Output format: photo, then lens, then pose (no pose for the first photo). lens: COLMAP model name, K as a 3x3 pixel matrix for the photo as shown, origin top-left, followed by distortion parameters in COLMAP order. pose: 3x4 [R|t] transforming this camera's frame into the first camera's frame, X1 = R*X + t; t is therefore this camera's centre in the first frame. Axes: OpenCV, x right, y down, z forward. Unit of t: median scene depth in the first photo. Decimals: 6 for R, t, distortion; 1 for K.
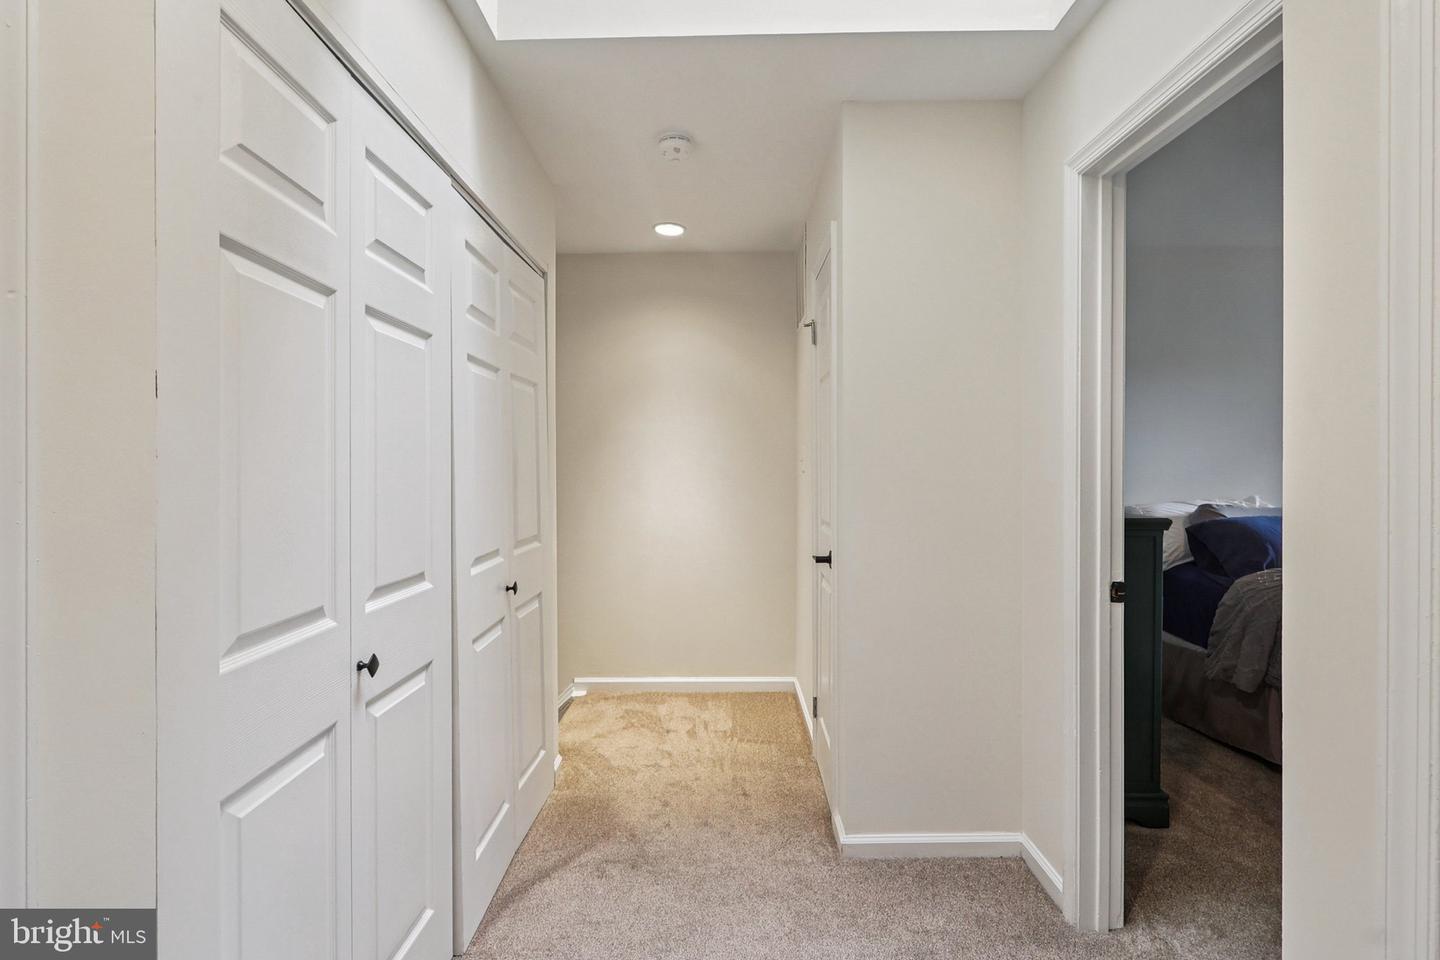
lens RADIAL K [[671.7, 0, 721.4], [0, 671.7, 473.9], [0, 0, 1]] dist [0.000544, -0.000455]
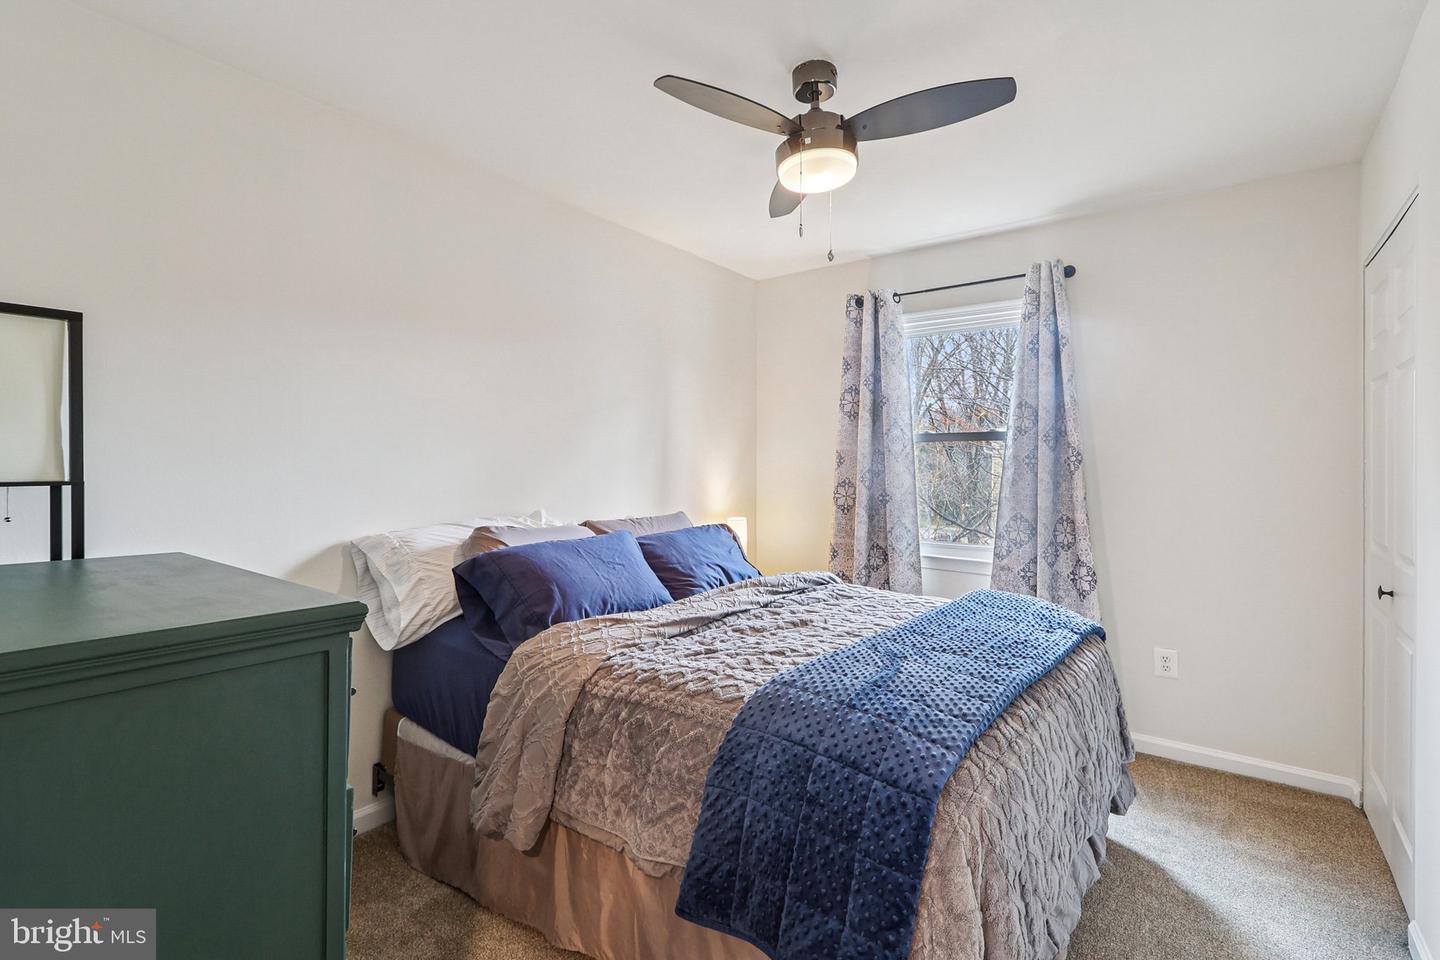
lens RADIAL K [[671.7, 0, 716.1], [0, 671.7, 475.9], [0, 0, 1]] dist [0.000544, -0.000455]
pose [[0.608047, -0.002909, 0.793895, 0.367258], [0.002952, 0.999995, 0.001403, -0.008859], [-0.793895, 0.001491, 0.608053, 0.447972]]
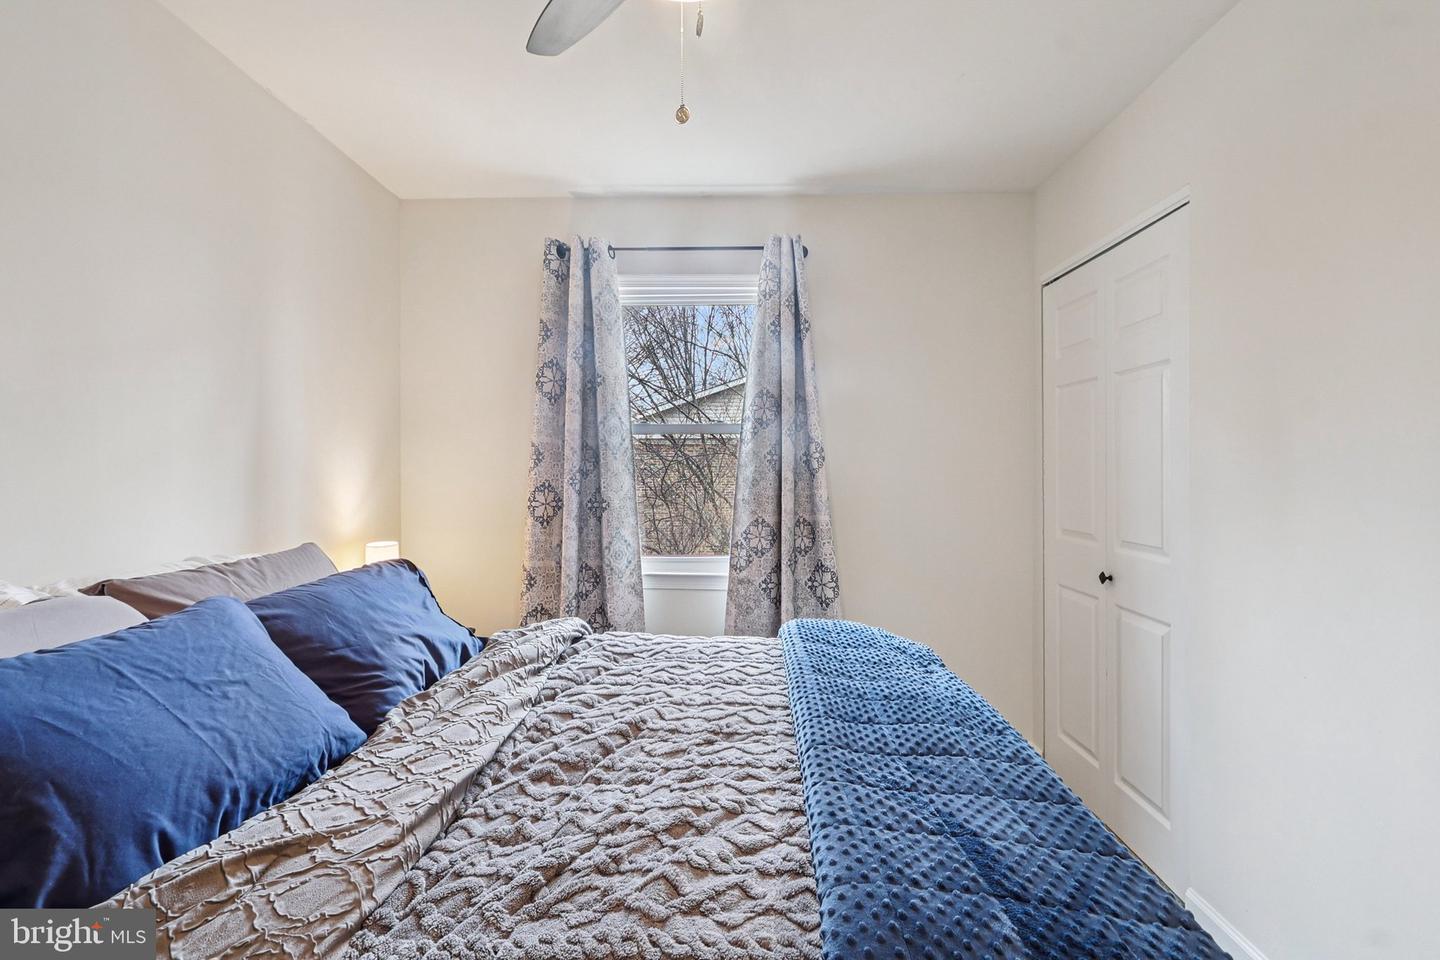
lens RADIAL K [[671.7, 0, 724.5], [0, 671.7, 467.2], [0, 0, 1]] dist [0.000544, -0.000455]
pose [[0.026776, 0.005961, 0.999624, 0.574055], [0.013684, 0.999886, -0.006329, -0.011204], [-0.999548, 0.013848, 0.026691, 0.744930]]
